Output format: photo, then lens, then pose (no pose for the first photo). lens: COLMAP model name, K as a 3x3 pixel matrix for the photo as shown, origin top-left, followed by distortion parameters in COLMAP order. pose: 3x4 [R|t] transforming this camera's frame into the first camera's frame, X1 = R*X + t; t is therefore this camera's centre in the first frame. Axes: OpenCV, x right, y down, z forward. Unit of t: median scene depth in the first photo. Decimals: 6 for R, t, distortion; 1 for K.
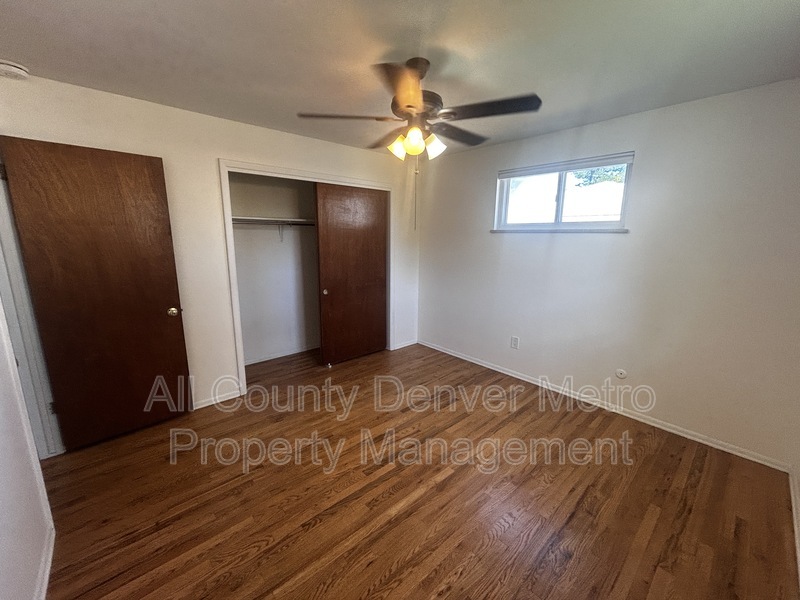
lens RADIAL K [[323.5, 0, 400.4], [0, 323.5, 299.6], [0, 0, 1]] dist [-0.000460, -0.000048]
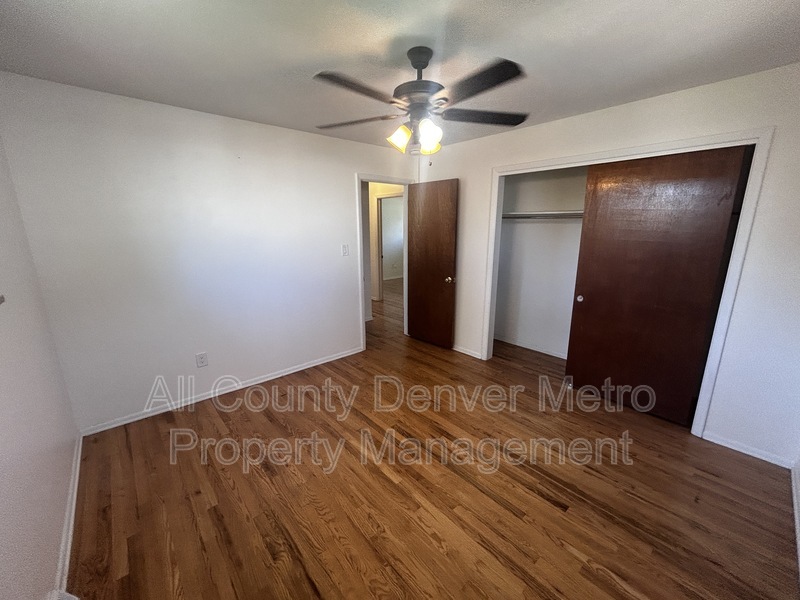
lens RADIAL K [[323.5, 0, 400.4], [0, 323.5, 299.6], [0, 0, 1]] dist [-0.000460, -0.000048]
pose [[-0.007237, 0.215753, -0.976421, 0.878467], [-0.195033, 0.957390, 0.212993, -0.164266], [0.980770, 0.191976, 0.035151, 0.797247]]
